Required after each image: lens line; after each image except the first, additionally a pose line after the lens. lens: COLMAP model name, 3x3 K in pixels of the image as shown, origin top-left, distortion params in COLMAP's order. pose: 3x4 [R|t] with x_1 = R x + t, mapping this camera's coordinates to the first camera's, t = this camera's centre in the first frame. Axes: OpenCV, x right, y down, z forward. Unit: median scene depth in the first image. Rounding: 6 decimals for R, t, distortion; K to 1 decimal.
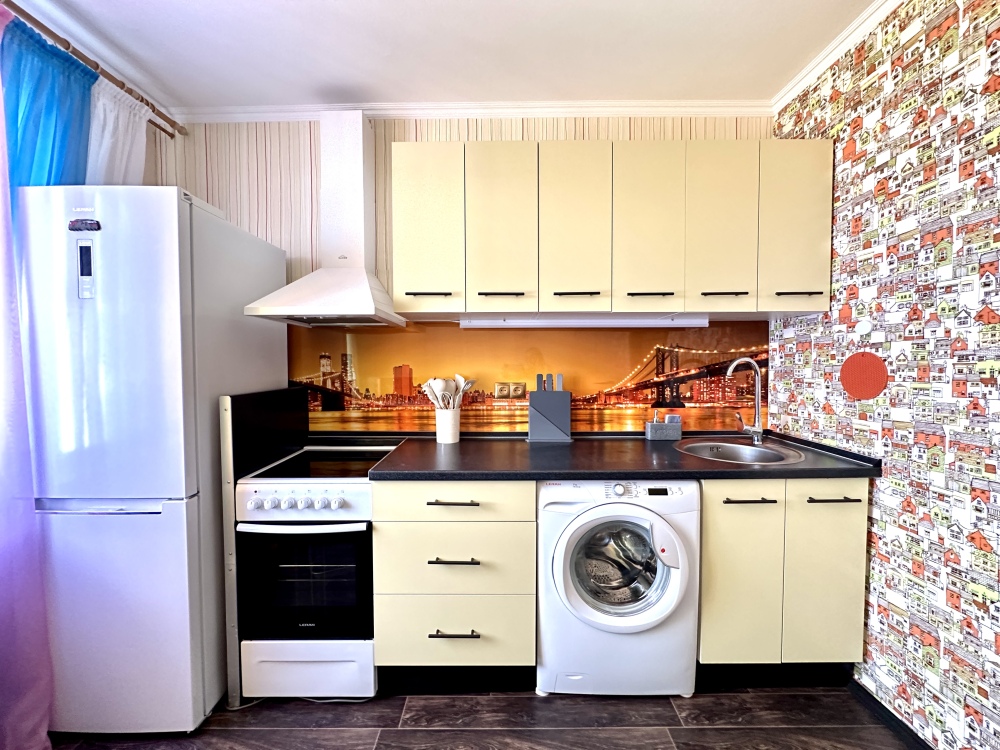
lens RADIAL K [[399.2, 0, 498.0], [0, 399.2, 374.6], [0, 0, 1]] dist [-0.005280, 0.001465]
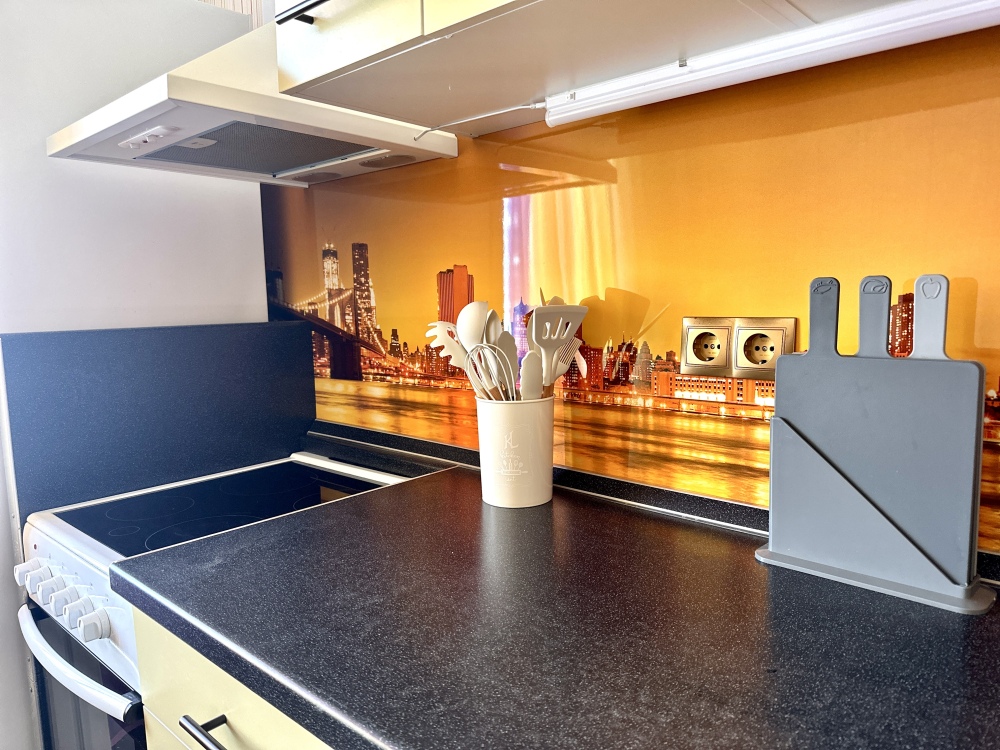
lens RADIAL K [[711.4, 0, 502.6], [0, 711.4, 395.7], [0, 0, 1]] dist [0.048213, -0.069614]
pose [[0.737693, 0.082841, -0.670034, 0.234331], [0.001242, 0.992275, 0.124050, 0.012783], [0.675135, -0.092343, 0.731892, 0.549347]]
